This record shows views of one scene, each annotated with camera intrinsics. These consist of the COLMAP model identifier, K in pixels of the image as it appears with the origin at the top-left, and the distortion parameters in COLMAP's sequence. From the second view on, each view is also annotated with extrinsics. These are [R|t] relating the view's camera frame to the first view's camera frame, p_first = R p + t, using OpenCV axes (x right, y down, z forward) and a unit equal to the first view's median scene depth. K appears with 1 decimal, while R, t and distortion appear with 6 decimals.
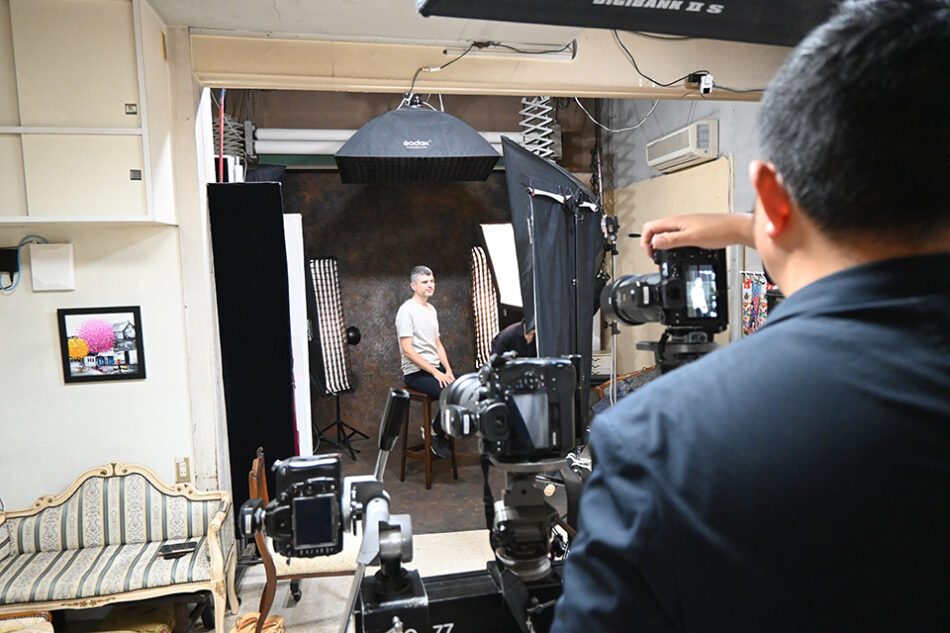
lens RADIAL K [[654.7, 0, 472.1], [0, 654.7, 313.3], [0, 0, 1]] dist [-0.008826, -0.004395]
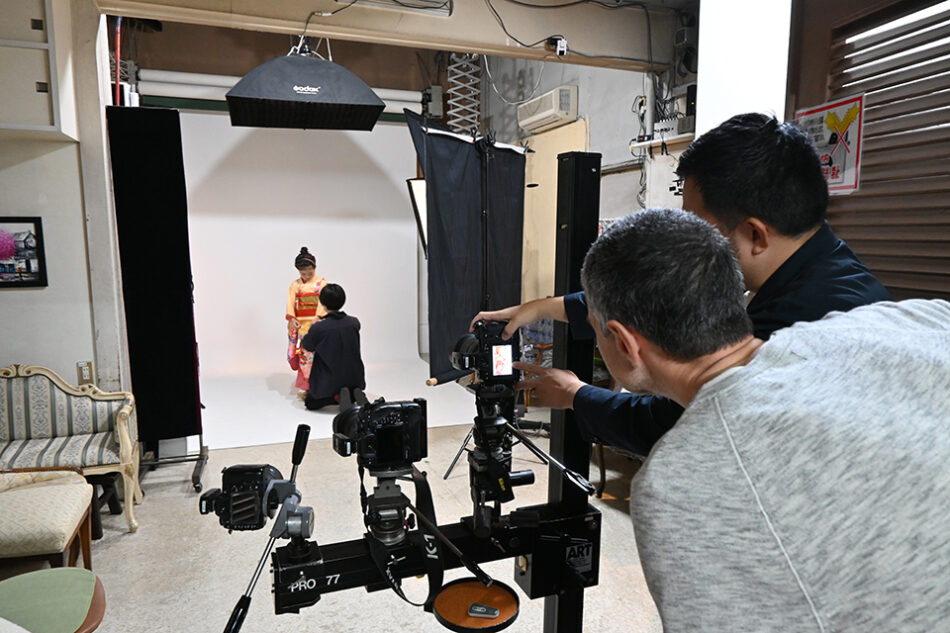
lens RADIAL K [[654.7, 0, 477.5], [0, 654.7, 318.2], [0, 0, 1]] dist [-0.008826, -0.004395]
pose [[0.982960, 0.001637, 0.183812, -0.007565], [-0.009030, 0.999183, 0.039392, 0.095593], [-0.183597, -0.040381, 0.982172, -0.156299]]
